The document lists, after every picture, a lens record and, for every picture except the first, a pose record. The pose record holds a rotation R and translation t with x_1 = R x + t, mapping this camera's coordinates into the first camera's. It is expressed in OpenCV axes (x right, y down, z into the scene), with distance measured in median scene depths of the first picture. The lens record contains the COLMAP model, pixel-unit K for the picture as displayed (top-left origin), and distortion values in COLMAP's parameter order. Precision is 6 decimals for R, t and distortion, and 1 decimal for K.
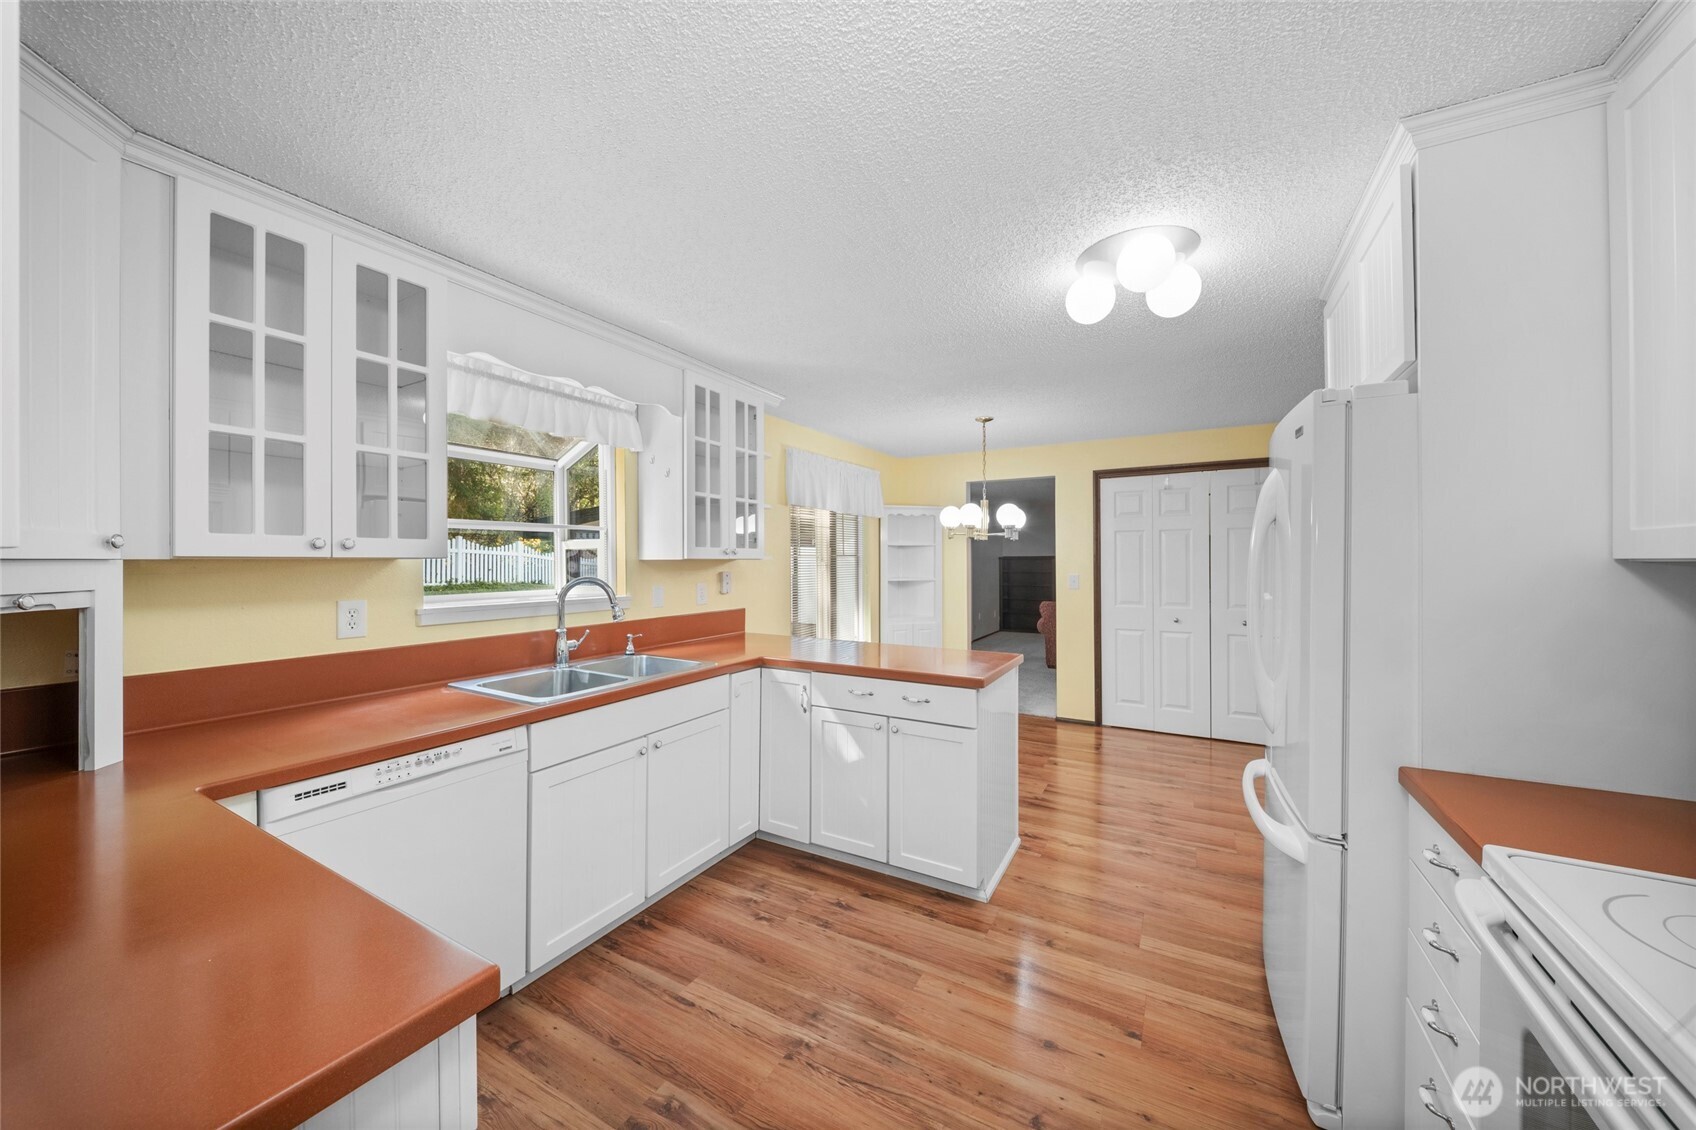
lens RADIAL K [[604.5, 0, 854.1], [0, 604.5, 555.6], [0, 0, 1]] dist [-0.000007, -0.003053]
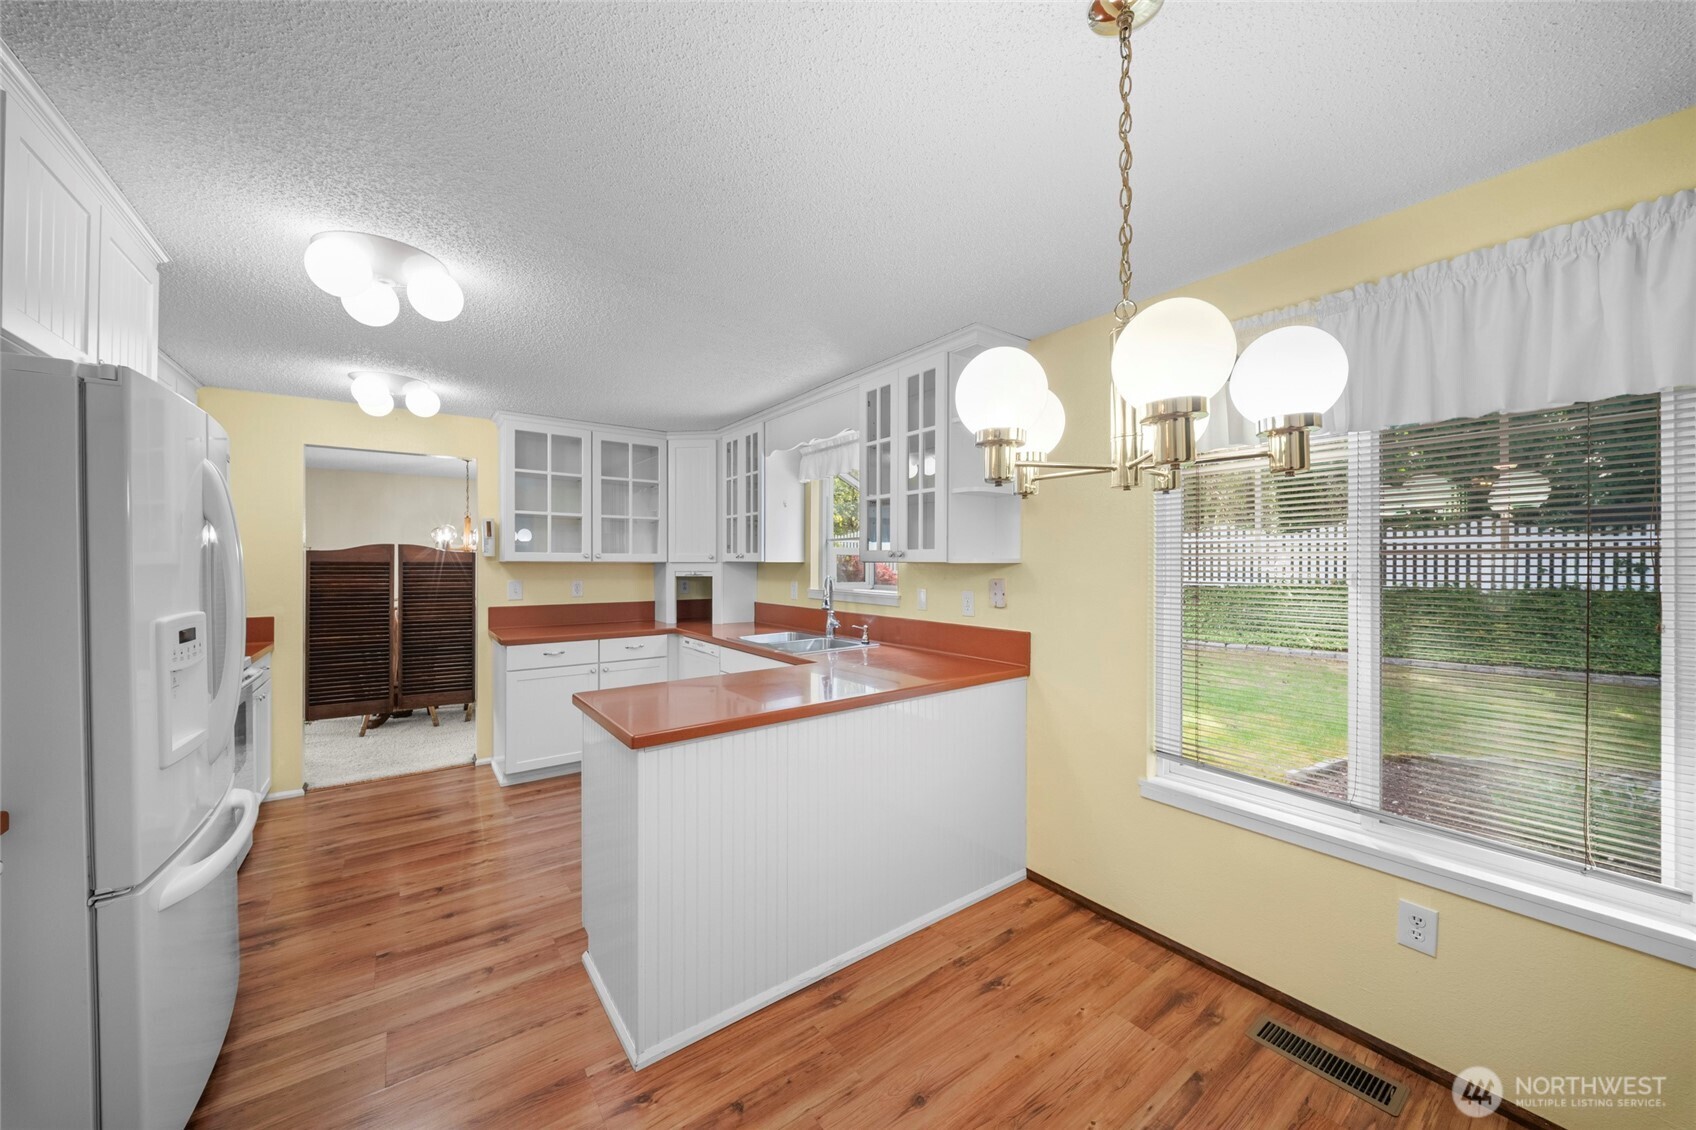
lens RADIAL K [[604.5, 0, 845.6], [0, 604.5, 563.1], [0, 0, 1]] dist [-0.000007, -0.003053]
pose [[-0.415990, 0.007763, -0.909336, 0.820159], [0.011826, 0.999925, 0.003126, 0.003951], [0.909292, -0.009453, -0.416050, 1.654126]]
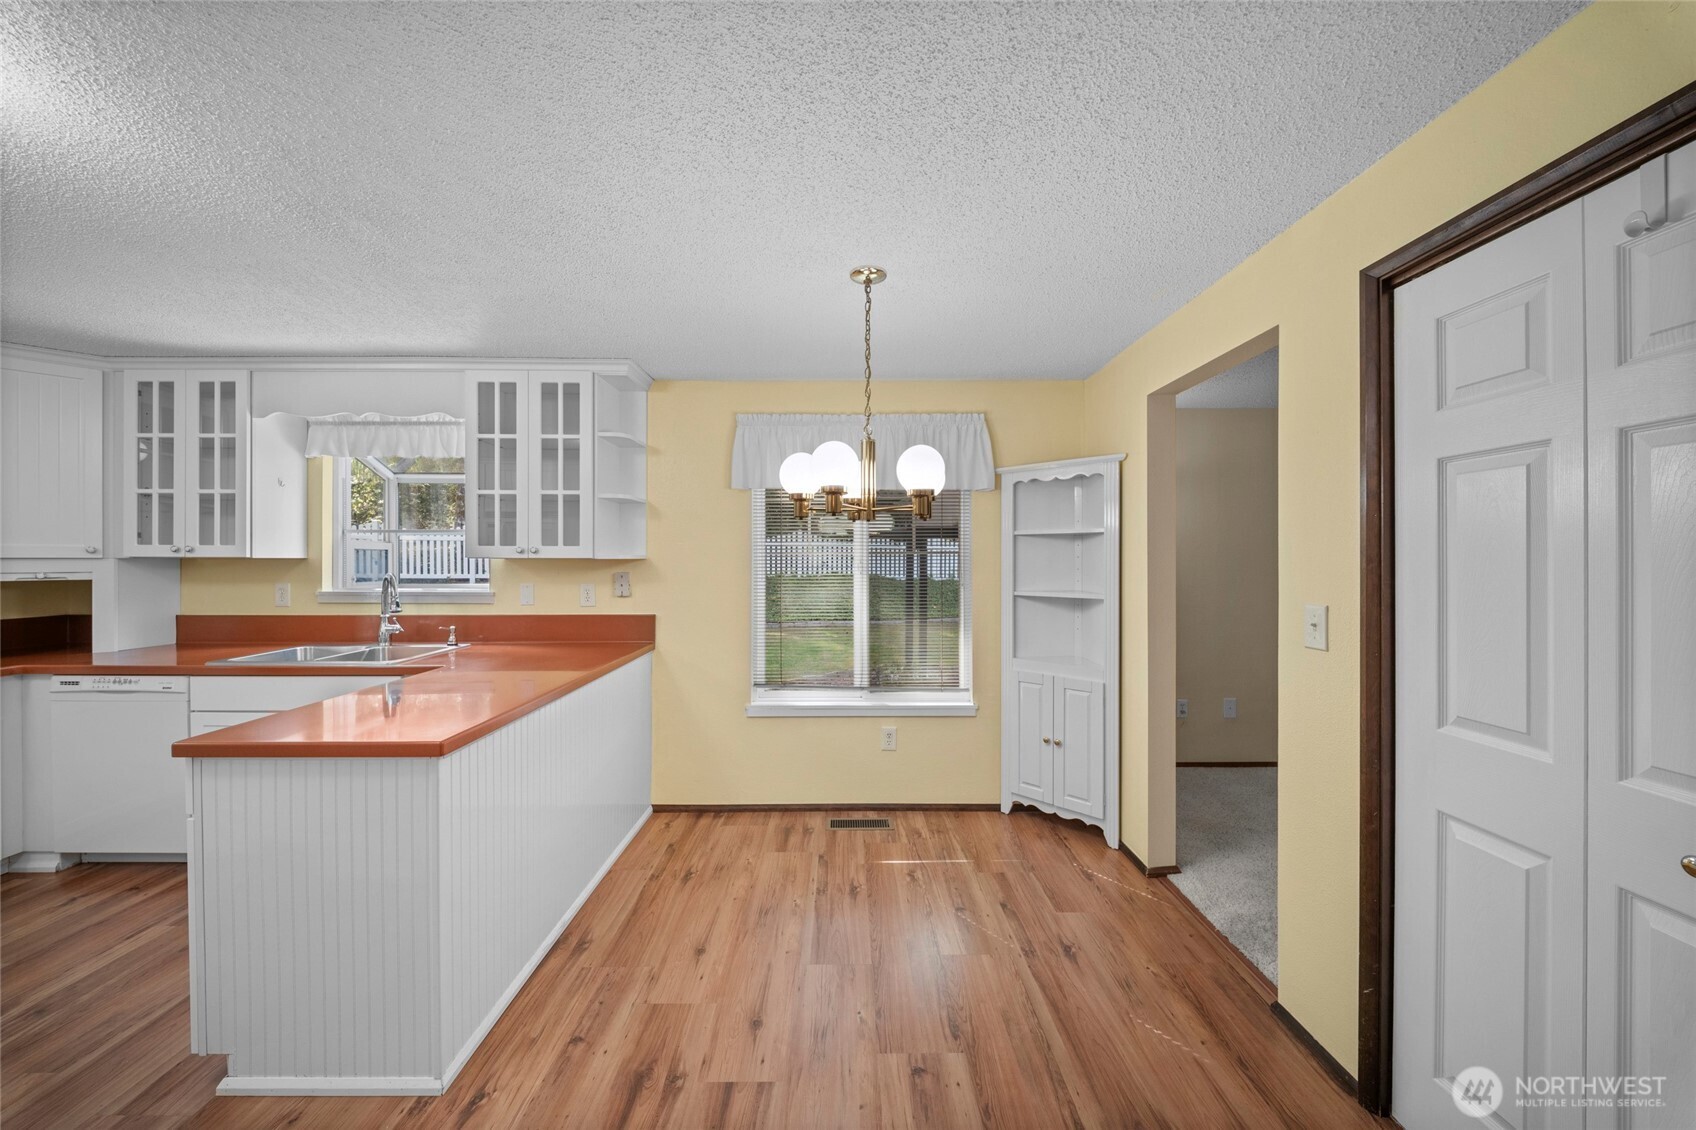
lens RADIAL K [[604.5, 0, 833.1], [0, 604.5, 558.6], [0, 0, 1]] dist [-0.000007, -0.003053]
pose [[0.492658, -0.002725, -0.870219, 1.057879], [0.005790, 0.999983, 0.000147, 0.012072], [0.870204, -0.005111, 0.492665, 1.206498]]
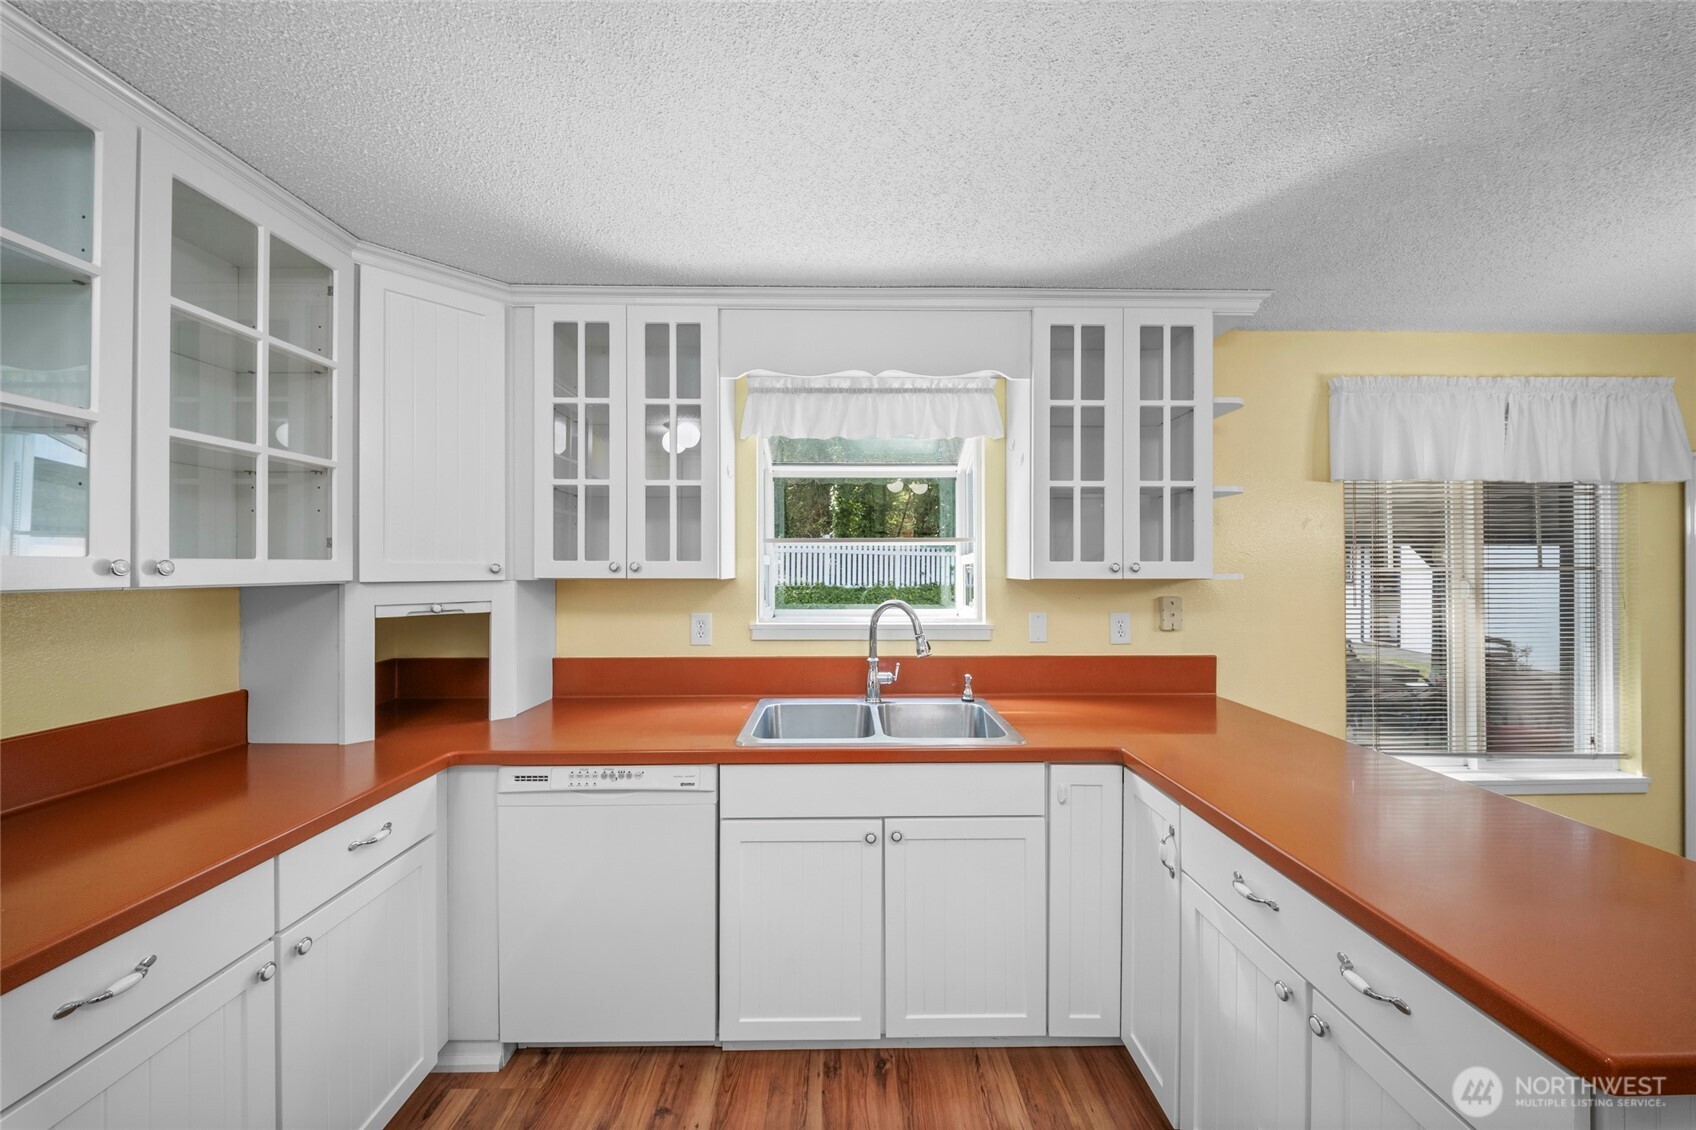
lens RADIAL K [[604.5, 0, 840.2], [0, 604.5, 566.4], [0, 0, 1]] dist [-0.000007, -0.003053]
pose [[0.494916, -0.006465, -0.868917, 0.254345], [0.007197, 0.999969, -0.003341, -0.009487], [0.868911, -0.004600, 0.494947, 0.532383]]
